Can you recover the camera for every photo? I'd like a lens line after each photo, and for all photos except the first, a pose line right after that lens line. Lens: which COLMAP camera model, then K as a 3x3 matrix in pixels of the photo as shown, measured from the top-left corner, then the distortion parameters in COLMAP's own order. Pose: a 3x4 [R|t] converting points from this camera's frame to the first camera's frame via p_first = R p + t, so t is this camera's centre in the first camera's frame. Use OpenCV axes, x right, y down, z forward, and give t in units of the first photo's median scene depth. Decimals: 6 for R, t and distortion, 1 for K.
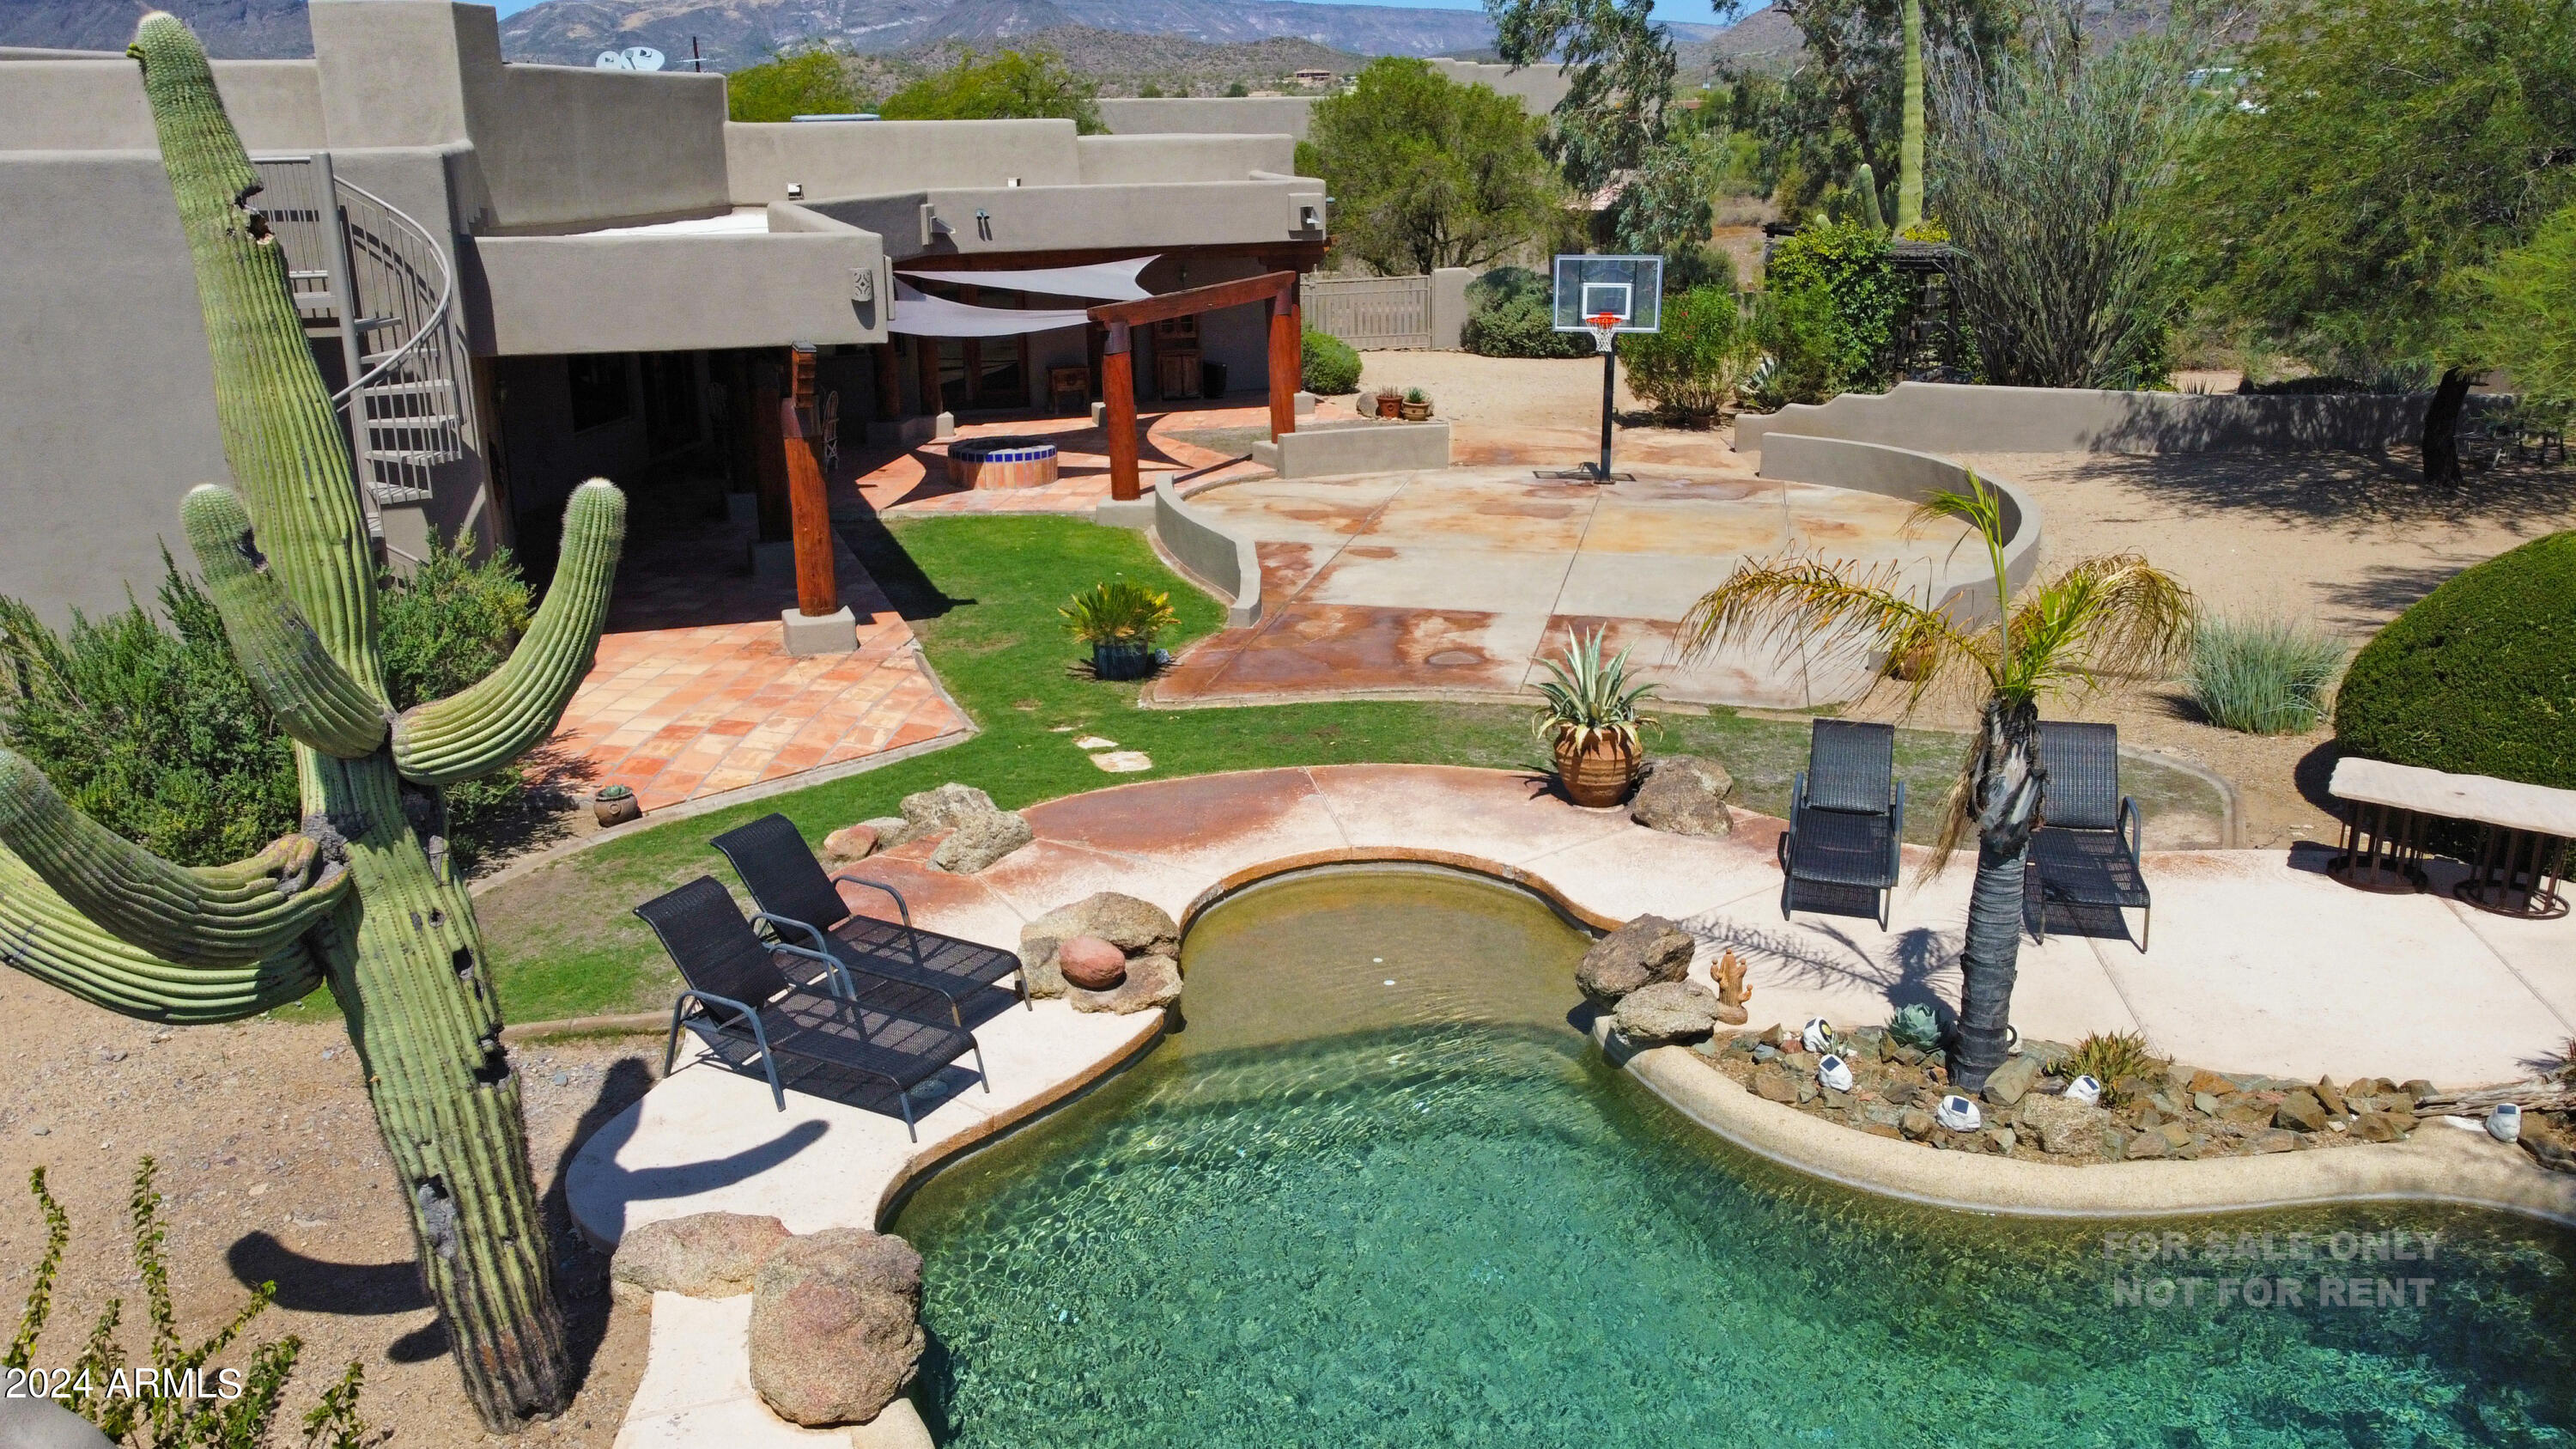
lens RADIAL K [[1962.0, 0, 1277.7], [0, 1962.0, 720.1], [0, 0, 1]] dist [-0.008238, -0.001154]
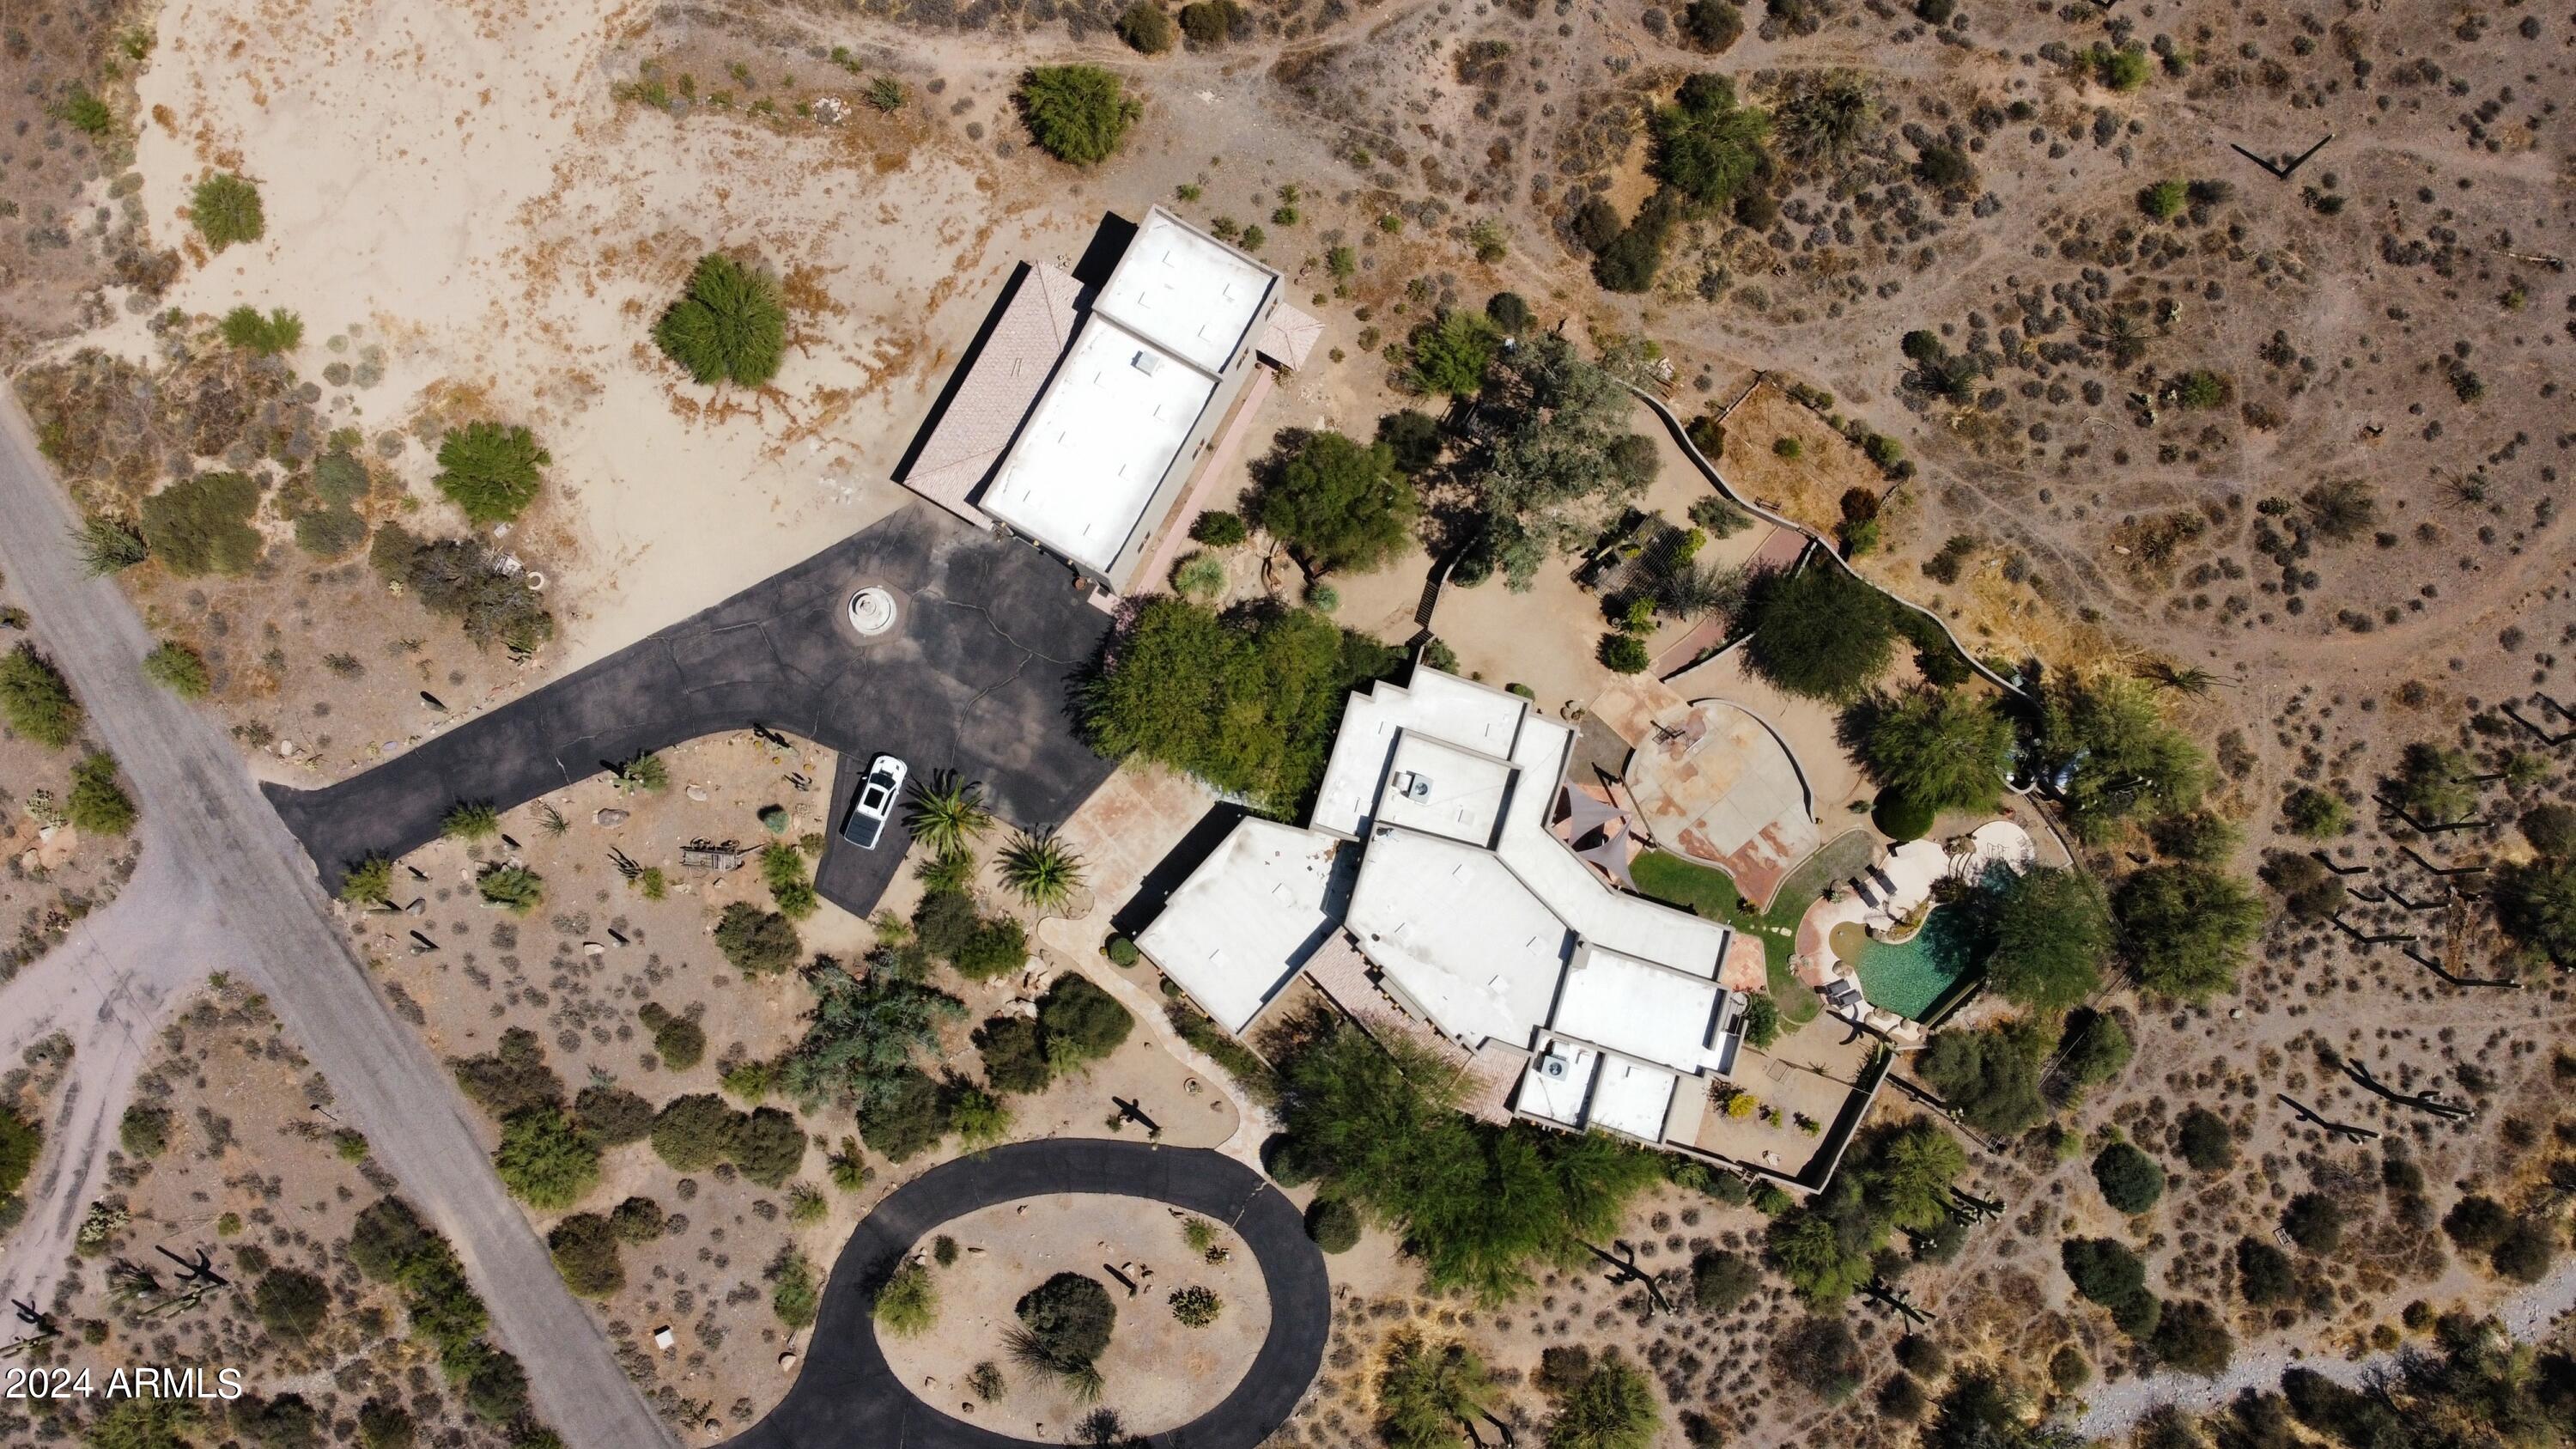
lens RADIAL K [[1943.3, 0, 1288.0], [0, 1943.3, 724.5], [0, 0, 1]] dist [0.004816, -0.019594]
pose [[0.600699, -0.791761, 0.110789, -1.257597], [0.229753, 0.303695, 0.924653, -6.697265], [-0.765751, -0.529984, 0.364339, 0.097410]]
